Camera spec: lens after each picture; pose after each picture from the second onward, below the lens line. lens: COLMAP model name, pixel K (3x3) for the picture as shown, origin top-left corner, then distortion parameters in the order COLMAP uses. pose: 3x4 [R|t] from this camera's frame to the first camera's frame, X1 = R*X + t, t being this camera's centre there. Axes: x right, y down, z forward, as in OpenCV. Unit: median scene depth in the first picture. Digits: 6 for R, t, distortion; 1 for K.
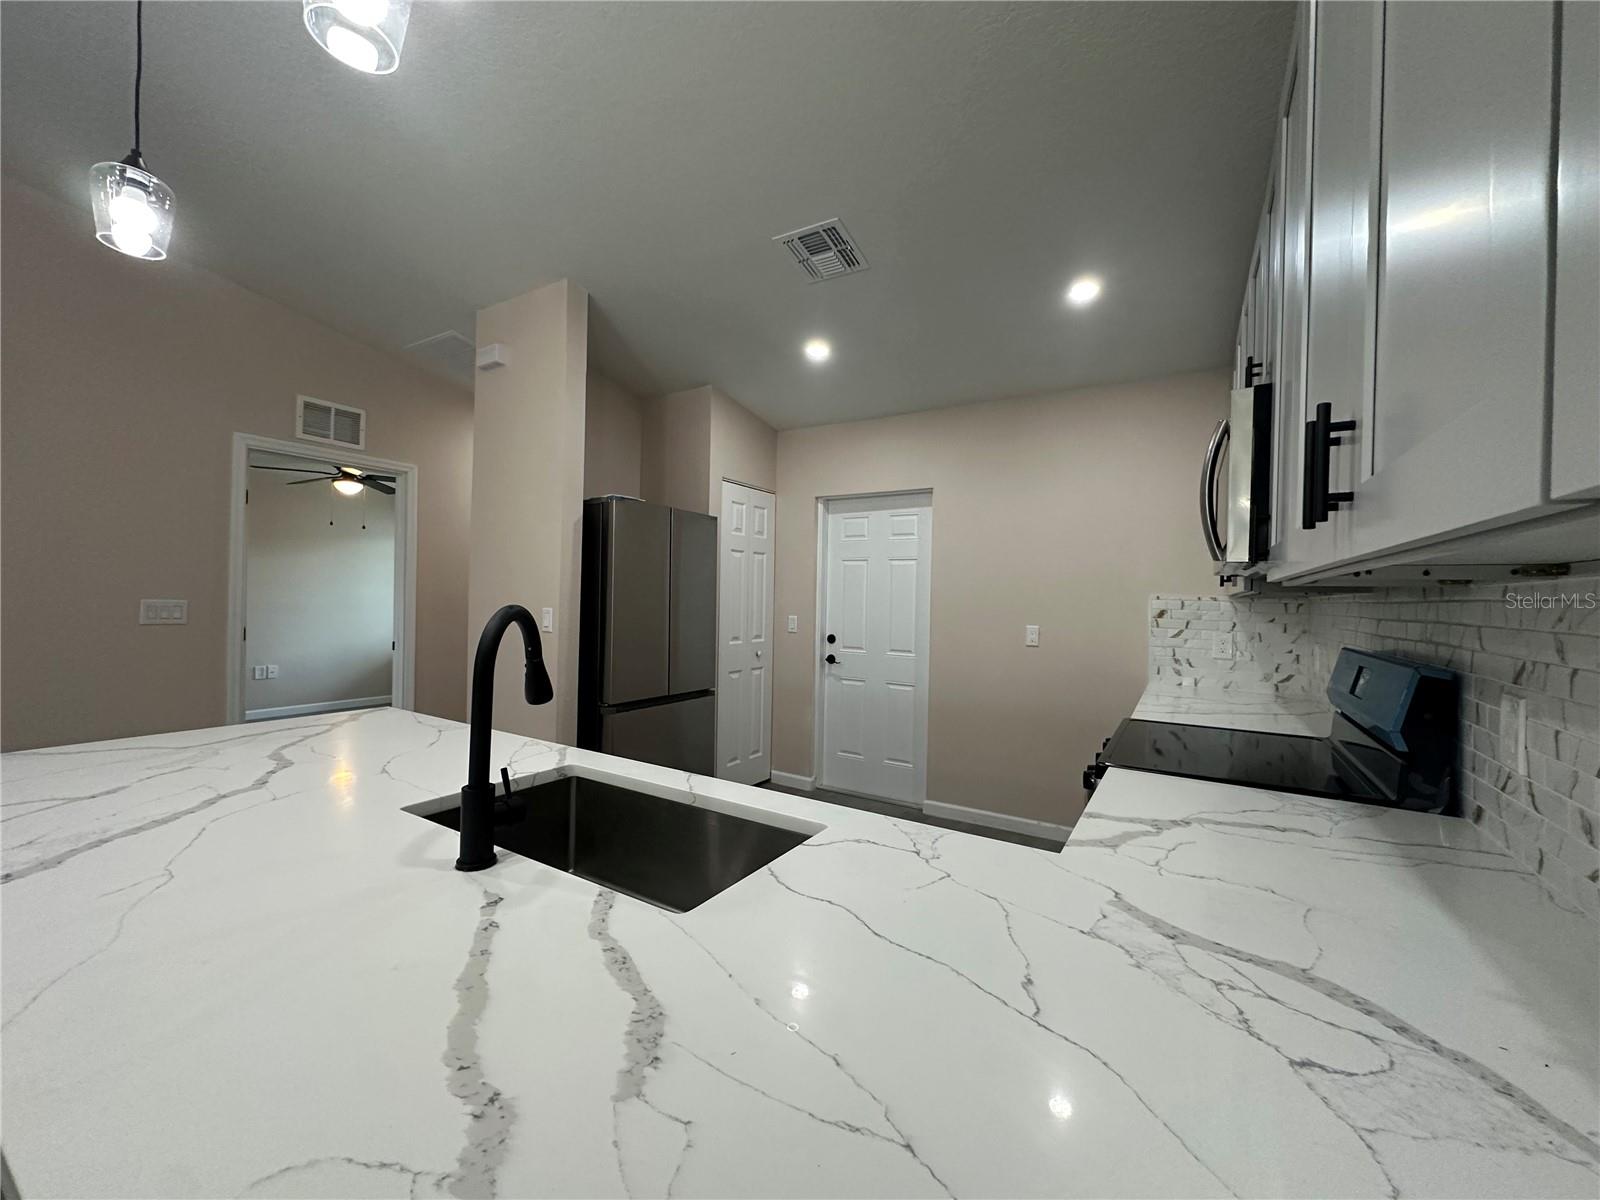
lens RADIAL K [[634.8, 0, 802.4], [0, 634.8, 596.8], [0, 0, 1]] dist [-0.004138, 0.000870]
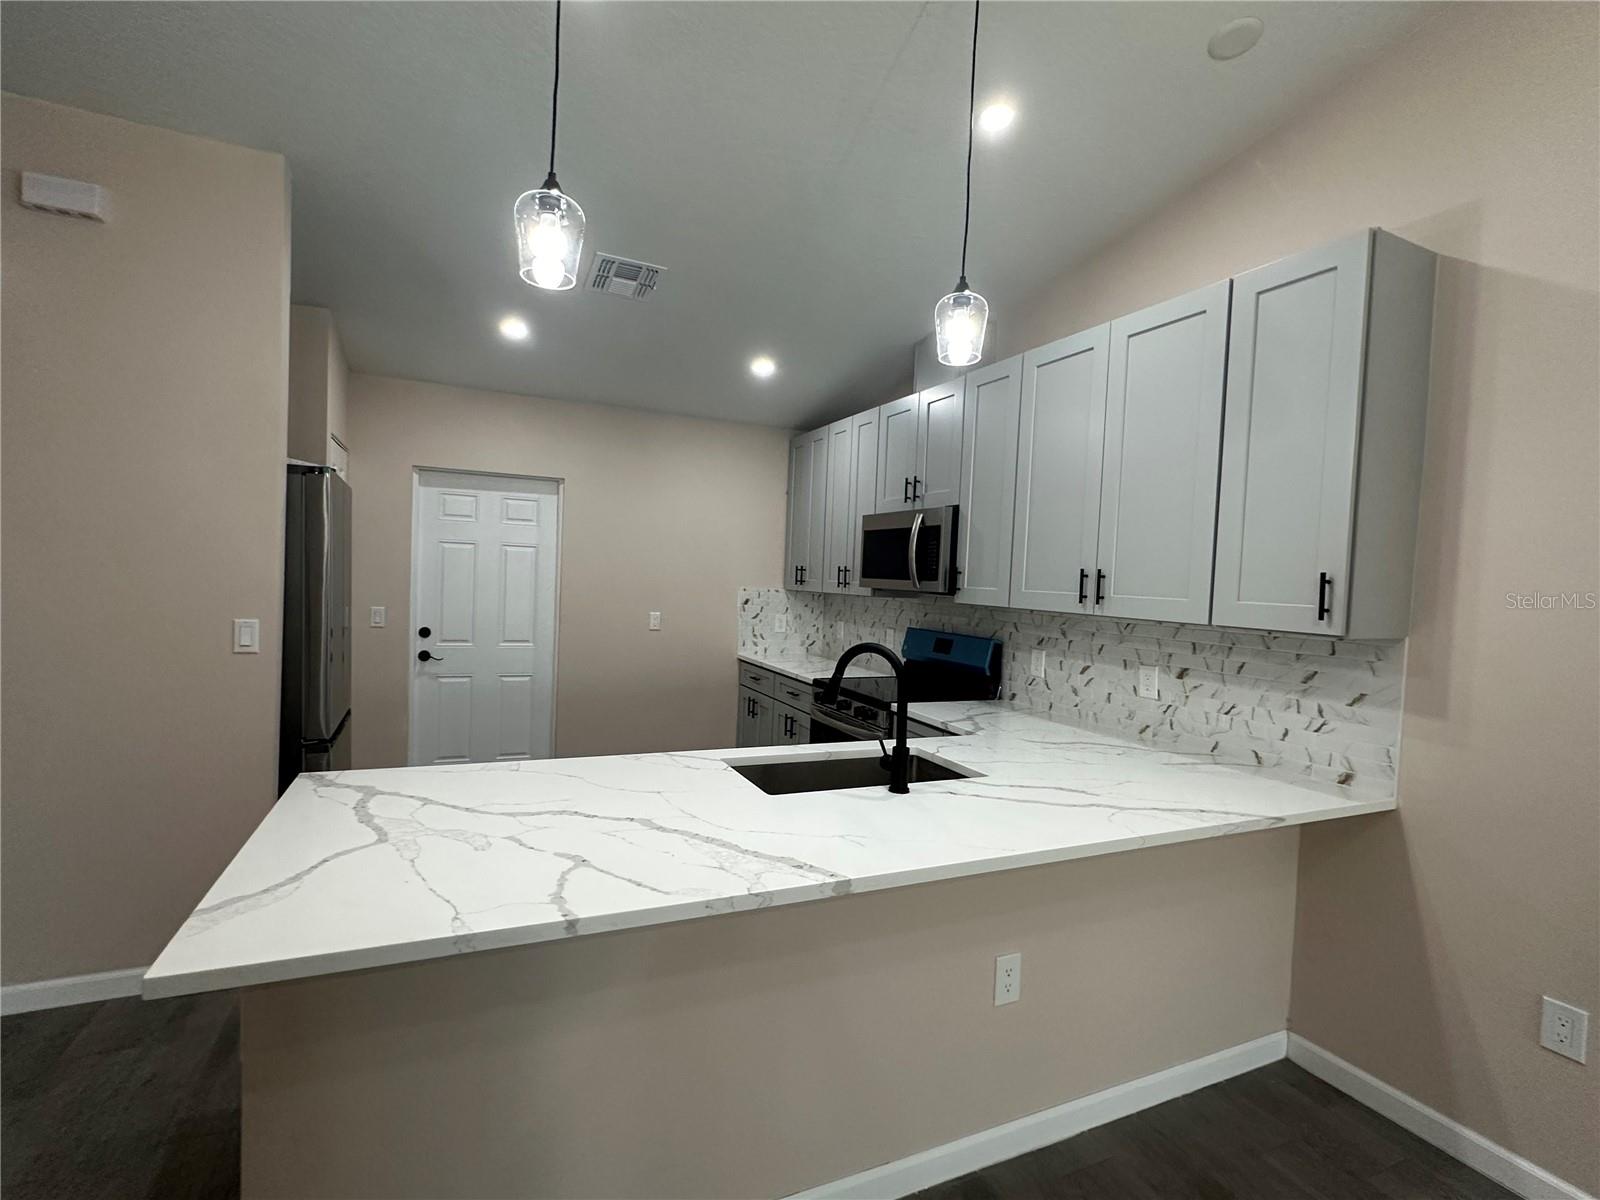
lens RADIAL K [[742.4, 0, 798.8], [0, 742.4, 607.3], [0, 0, 1]] dist [0.000345, -0.000627]
pose [[0.557828, -0.033176, 0.829293, -0.711303], [-0.031629, 0.997625, 0.061185, -0.063707], [-0.829353, -0.060361, 0.555454, 0.030546]]
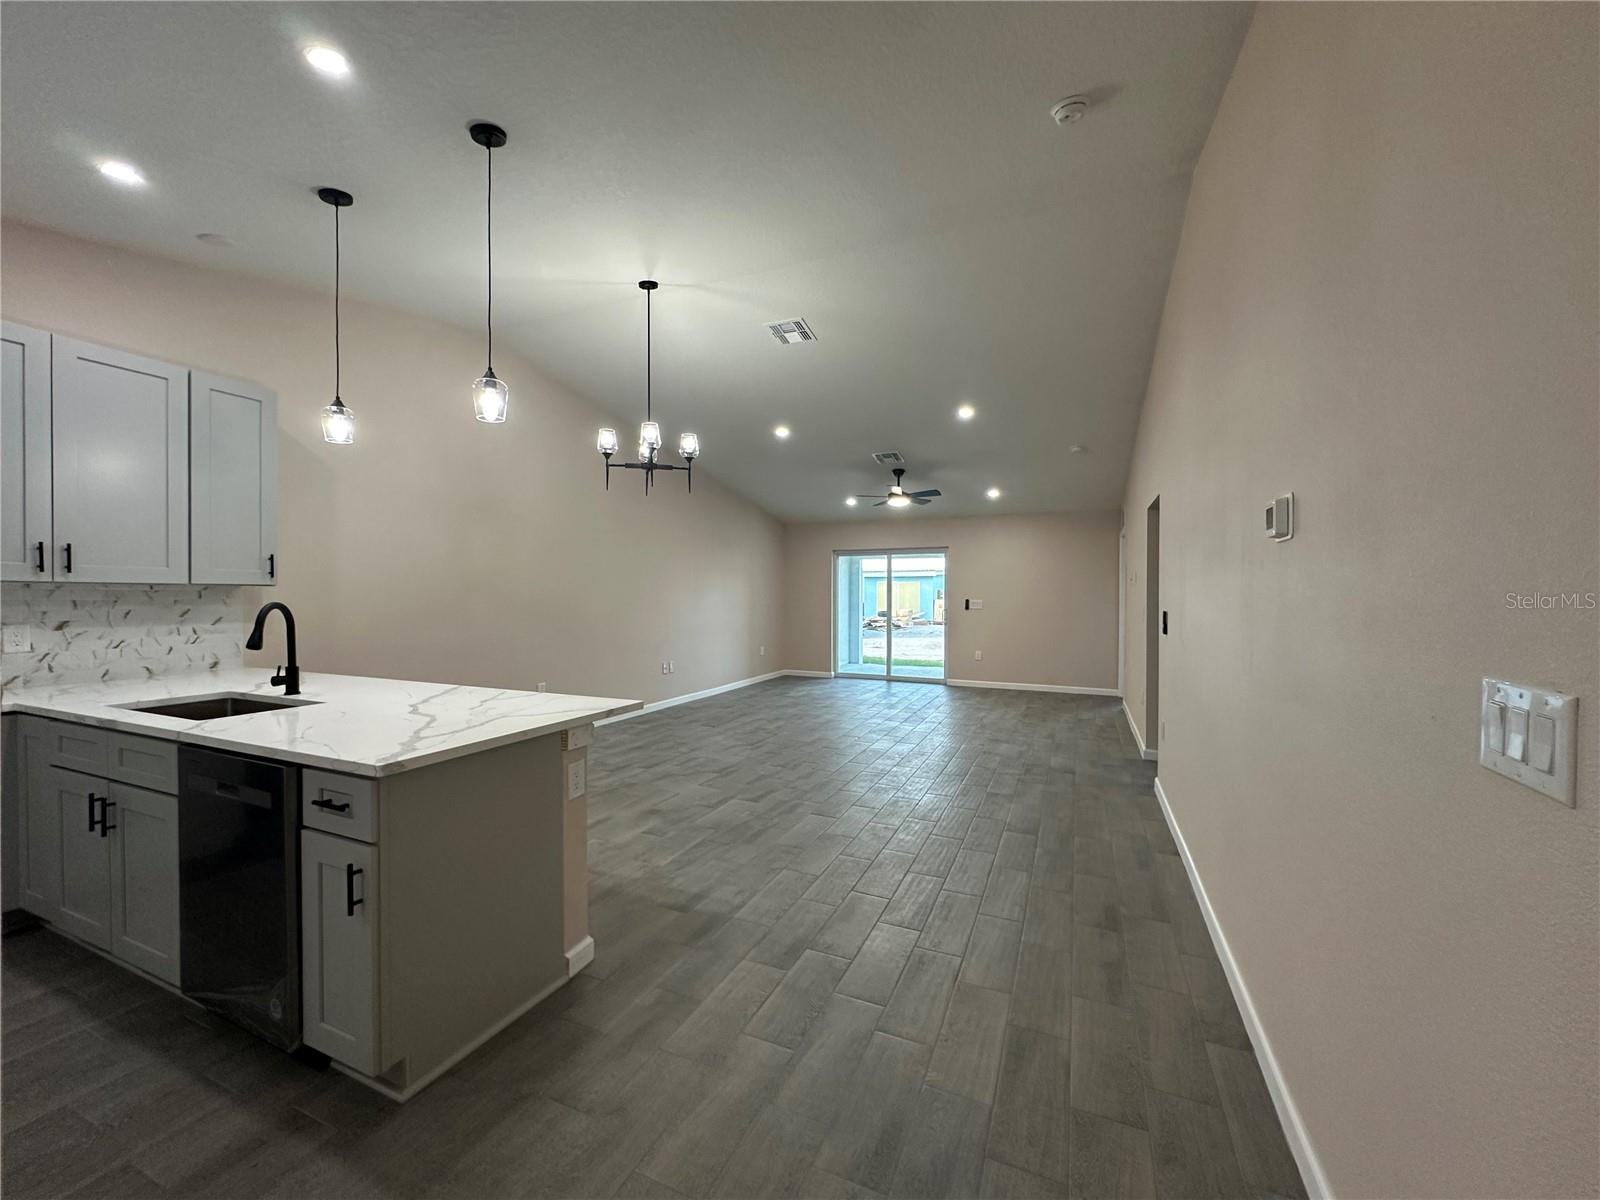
lens RADIAL K [[634.8, 0, 800.0], [0, 634.8, 594.1], [0, 0, 1]] dist [-0.004138, 0.000870]
pose [[-0.991065, -0.028225, -0.130357, -0.701873], [-0.028078, 0.999601, -0.002966, -0.022183], [0.130389, 0.000720, -0.991463, 1.208746]]
